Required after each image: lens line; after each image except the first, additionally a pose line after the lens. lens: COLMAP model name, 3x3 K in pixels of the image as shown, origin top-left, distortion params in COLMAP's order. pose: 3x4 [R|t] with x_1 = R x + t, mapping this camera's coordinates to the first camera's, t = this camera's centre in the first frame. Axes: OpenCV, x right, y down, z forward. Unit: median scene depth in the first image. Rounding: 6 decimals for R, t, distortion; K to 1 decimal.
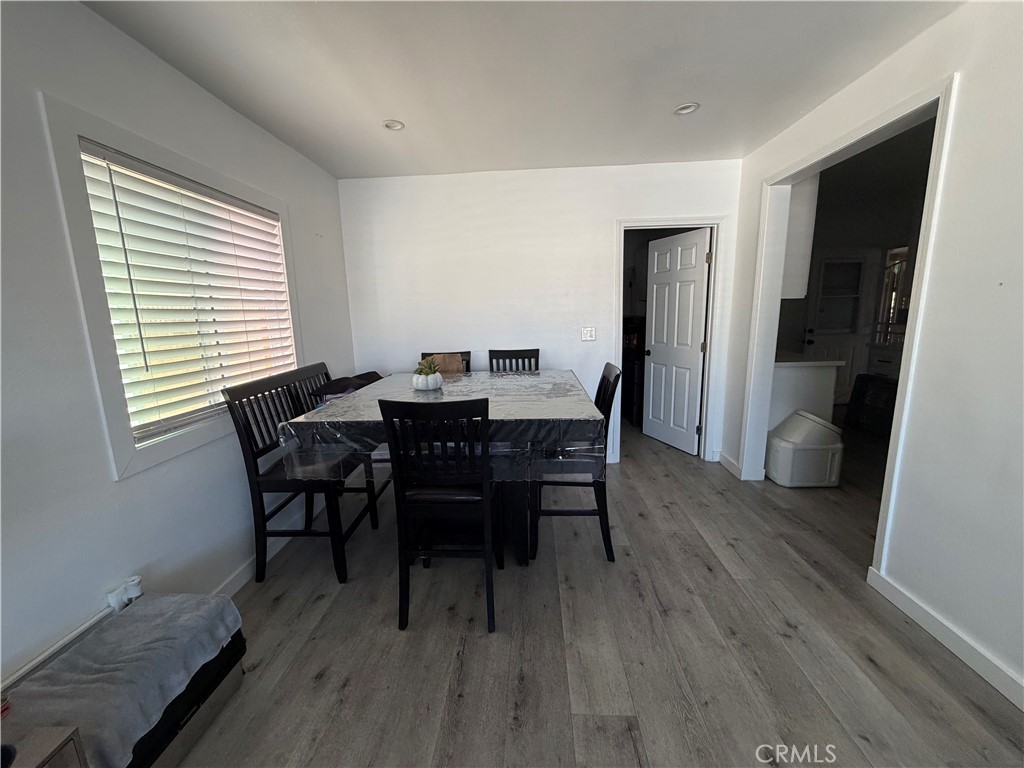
lens RADIAL K [[406.9, 0, 511.8], [0, 406.9, 384.8], [0, 0, 1]] dist [0.000694, -0.000062]
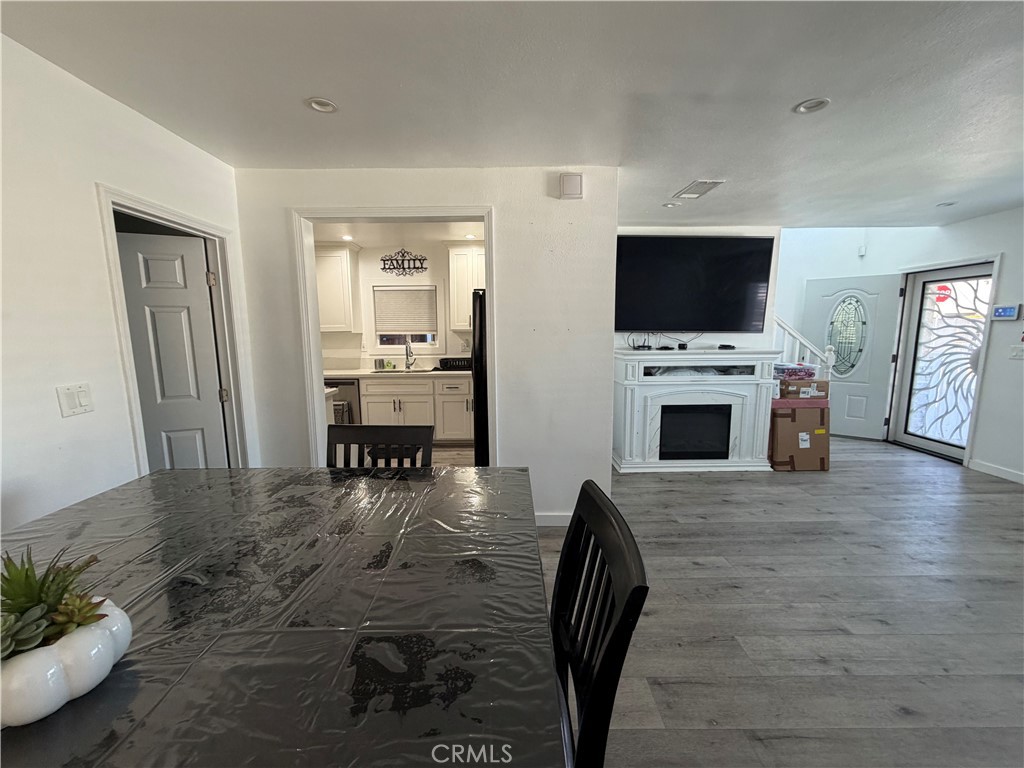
lens RADIAL K [[406.9, 0, 511.1], [0, 406.9, 384.5], [0, 0, 1]] dist [0.000694, -0.000062]
pose [[-0.049788, -0.107350, 0.992974, -0.413479], [0.189193, 0.975193, 0.114914, -0.131911], [-0.980677, 0.193585, -0.028243, 0.665859]]
